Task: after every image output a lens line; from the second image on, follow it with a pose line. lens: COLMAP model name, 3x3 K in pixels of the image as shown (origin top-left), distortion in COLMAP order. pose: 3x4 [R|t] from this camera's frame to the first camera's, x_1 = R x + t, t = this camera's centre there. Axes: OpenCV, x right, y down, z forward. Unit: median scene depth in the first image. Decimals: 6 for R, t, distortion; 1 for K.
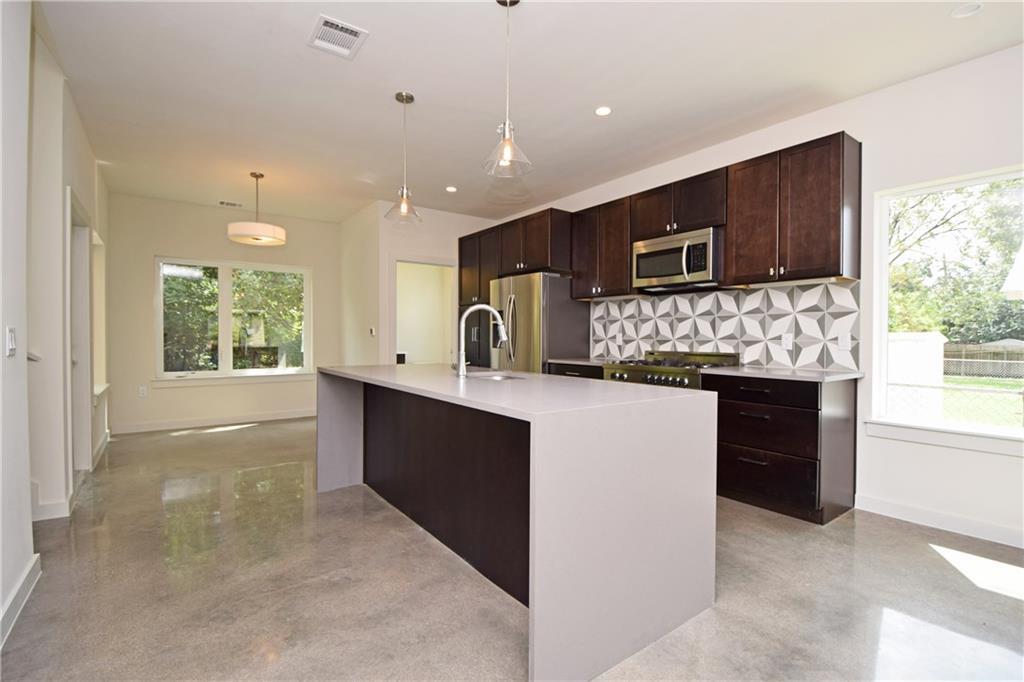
lens RADIAL K [[467.7, 0, 515.0], [0, 467.7, 342.4], [0, 0, 1]] dist [0.019234, -0.027333]
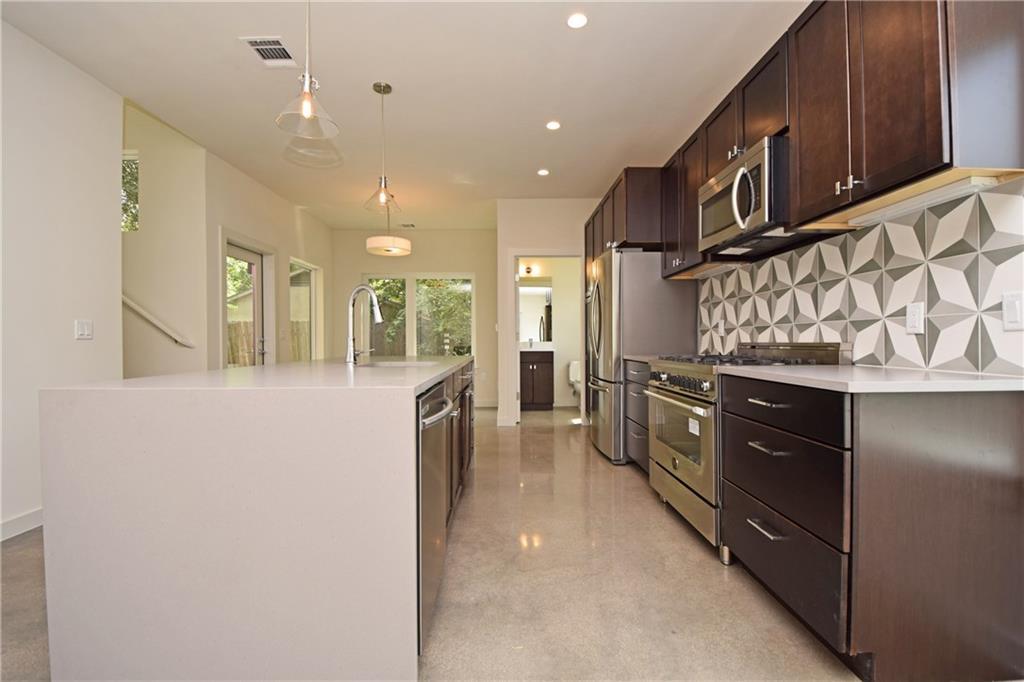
lens RADIAL K [[460.4, 0, 509.5], [0, 460.4, 343.1], [0, 0, 1]] dist [0.018110, -0.026824]
pose [[0.810088, -0.004695, -0.586290, 0.447891], [0.000114, 0.999969, -0.007850, 0.026073], [0.586308, 0.006293, 0.810064, 0.282734]]
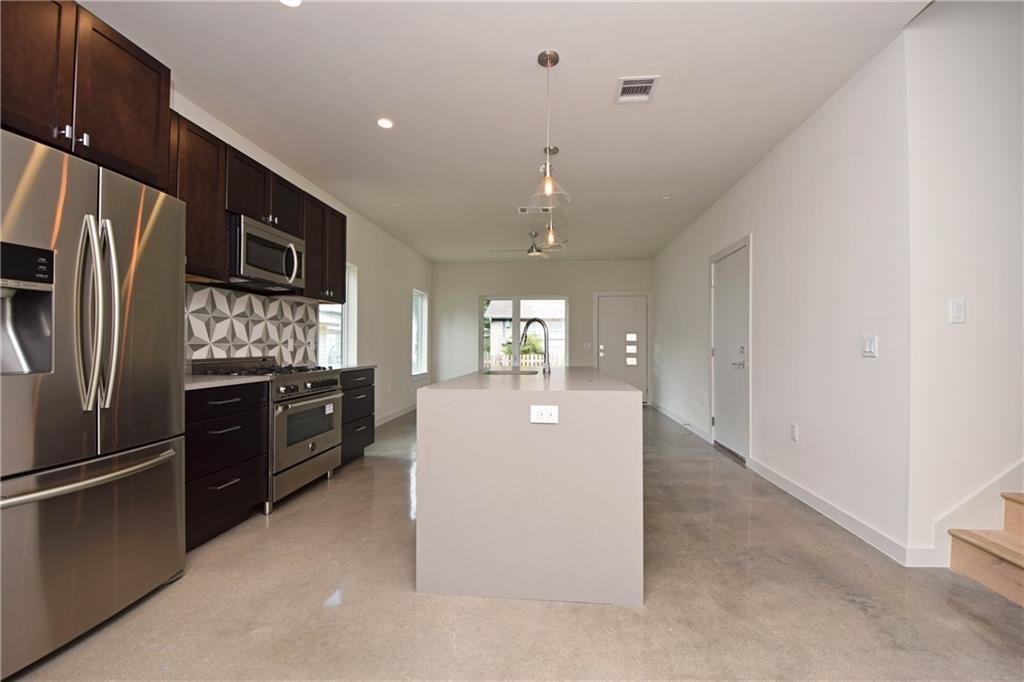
lens RADIAL K [[454.5, 0, 514.2], [0, 454.5, 342.9], [0, 0, 1]] dist [0.021918, -0.026248]
pose [[-0.743065, -0.001148, 0.669218, -0.587557], [0.002405, 0.999987, 0.004385, -0.009910], [-0.669215, 0.004868, -0.743053, 1.311328]]
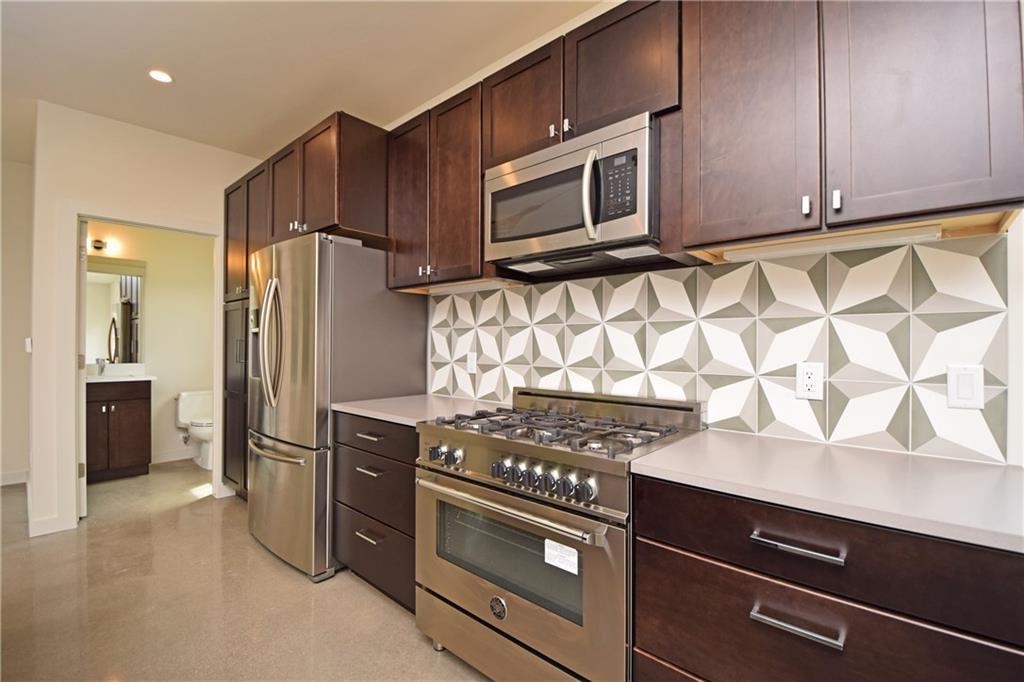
lens RADIAL K [[448.2, 0, 515.1], [0, 448.2, 341.9], [0, 0, 1]] dist [0.015807, -0.023685]
pose [[0.978523, 0.002811, 0.206121, 0.194980], [0.000733, 0.999853, -0.017116, -0.027005], [-0.206138, 0.016899, 0.978377, 0.562729]]
